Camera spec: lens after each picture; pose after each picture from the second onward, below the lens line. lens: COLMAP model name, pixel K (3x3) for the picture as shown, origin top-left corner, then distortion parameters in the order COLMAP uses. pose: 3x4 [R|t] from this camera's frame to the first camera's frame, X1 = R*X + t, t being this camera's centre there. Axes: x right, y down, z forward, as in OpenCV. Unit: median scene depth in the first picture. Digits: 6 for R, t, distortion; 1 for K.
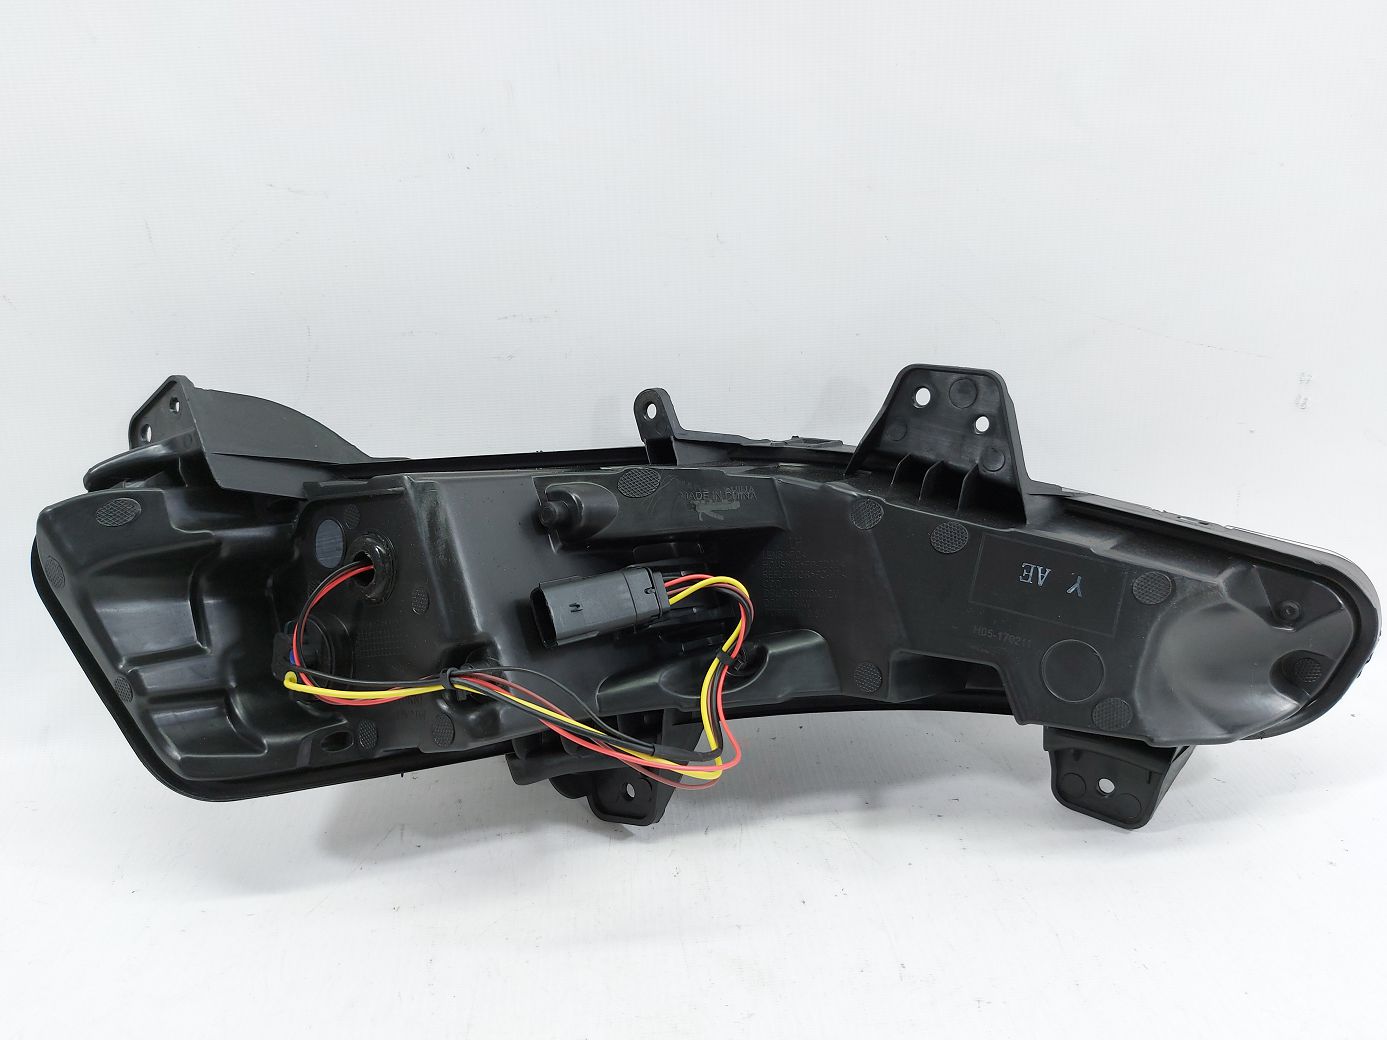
lens RADIAL K [[964.6, 0, 697.9], [0, 964.6, 525.2], [0, 0, 1]] dist [0.042382, -0.002144]
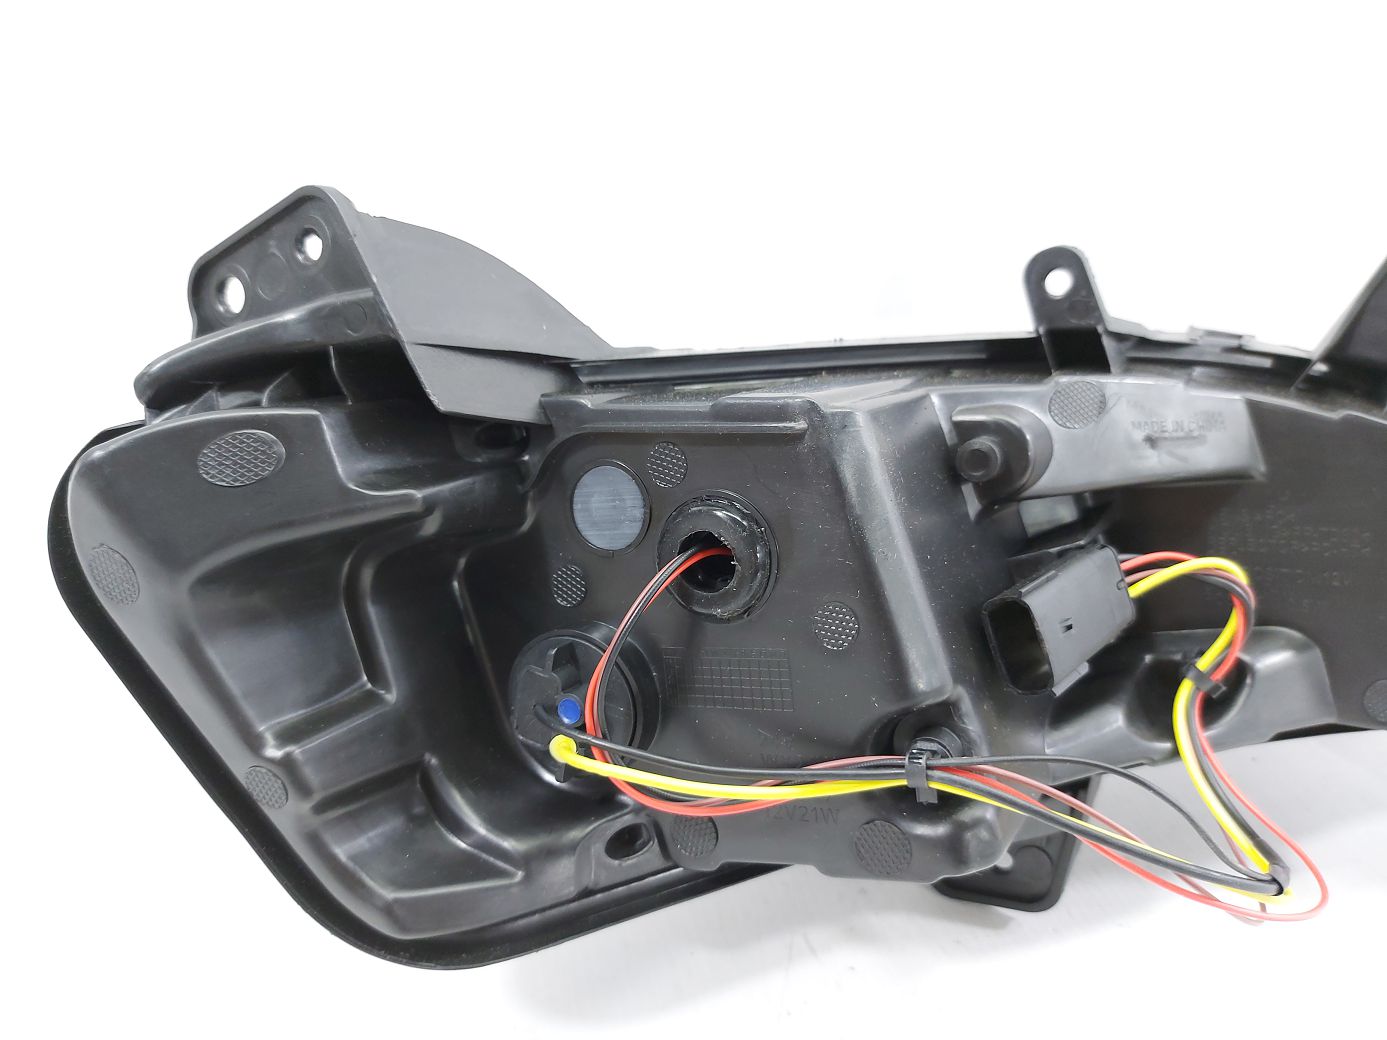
lens RADIAL K [[964.6, 0, 696.9], [0, 964.6, 518.2], [0, 0, 1]] dist [0.042382, -0.002144]
pose [[0.986626, -0.004570, 0.162936, -0.388767], [-0.017836, 0.990578, 0.135785, -0.048512], [-0.162021, -0.136875, 0.977248, 0.406424]]
